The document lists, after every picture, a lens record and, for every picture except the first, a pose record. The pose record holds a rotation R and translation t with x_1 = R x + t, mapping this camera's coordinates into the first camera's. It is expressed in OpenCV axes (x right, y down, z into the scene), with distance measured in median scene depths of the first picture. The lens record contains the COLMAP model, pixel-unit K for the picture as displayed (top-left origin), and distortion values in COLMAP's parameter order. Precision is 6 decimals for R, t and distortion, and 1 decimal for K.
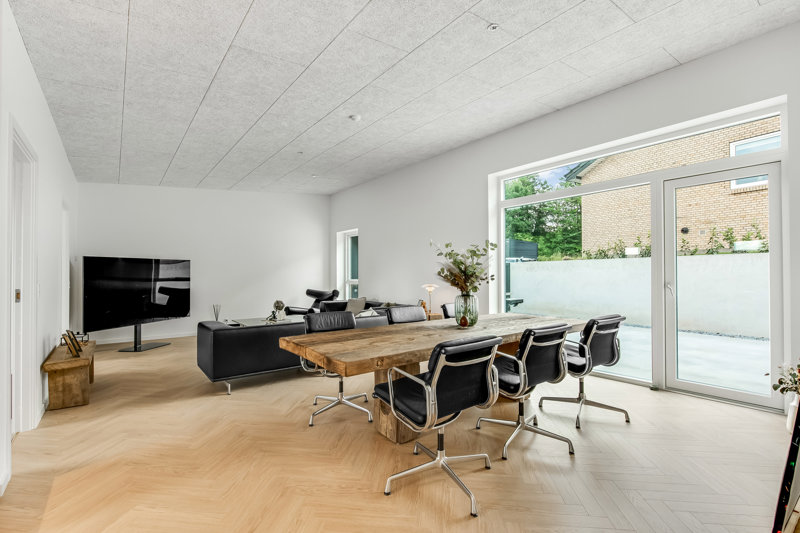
lens RADIAL K [[365.2, 0, 399.4], [0, 365.2, 270.3], [0, 0, 1]] dist [-0.002075, -0.000629]
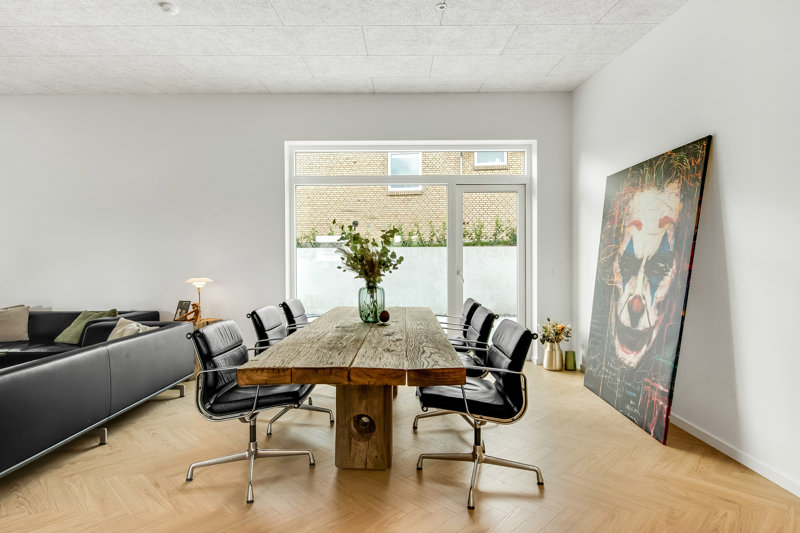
lens RADIAL K [[445.2, 0, 401.7], [0, 445.2, 266.3], [0, 0, 1]] dist [0.001402, 0.000353]
pose [[0.615255, -0.004392, 0.788316, -0.476425], [-0.007323, 0.999909, 0.011286, 0.004877], [-0.788294, -0.012717, 0.615167, 0.226158]]
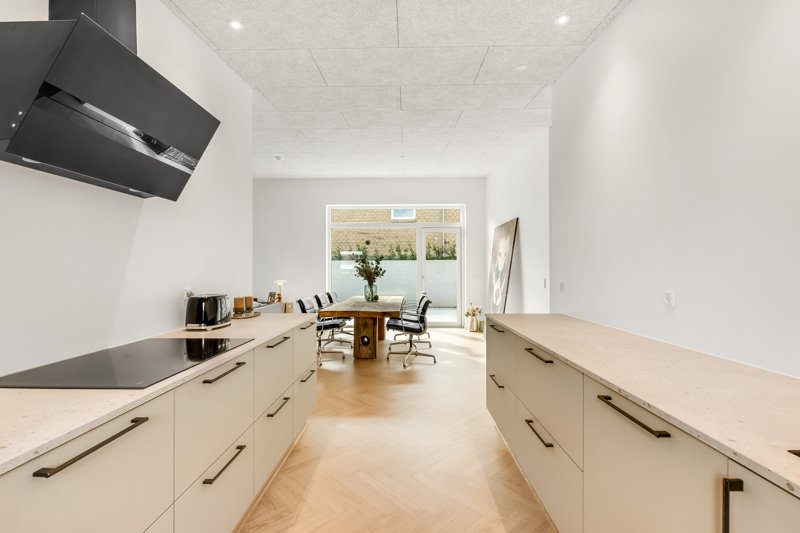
lens RADIAL K [[377.4, 0, 402.7], [0, 377.4, 268.3], [0, 0, 1]] dist [-0.004999, -0.000316]
pose [[0.628594, 0.006431, 0.777707, -0.932759], [-0.011085, 0.999938, 0.000690, -0.012371], [-0.777655, -0.009055, 0.628626, -0.249146]]
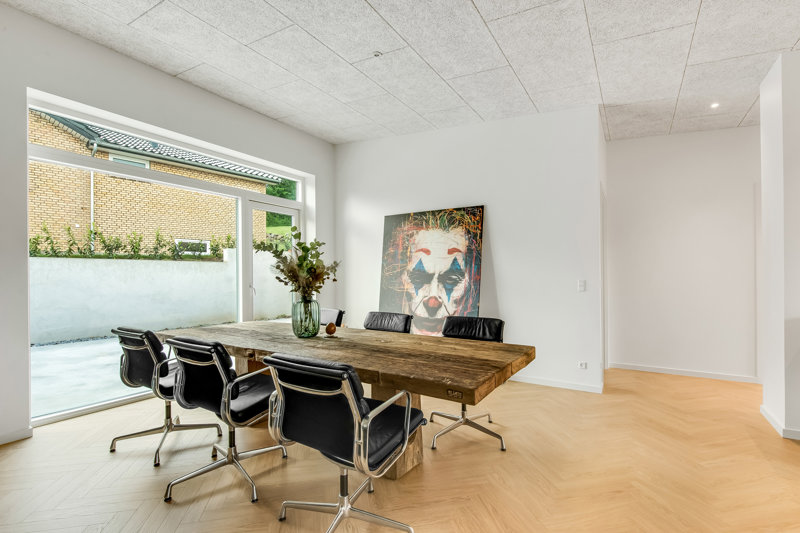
lens RADIAL K [[365.2, 0, 398.6], [0, 365.2, 273.3], [0, 0, 1]] dist [-0.002075, -0.000629]
pose [[-0.328724, 0.013353, 0.944332, -0.526550], [-0.004467, 0.999867, -0.015693, 0.014677], [-0.944415, -0.009377, -0.328621, 0.837511]]
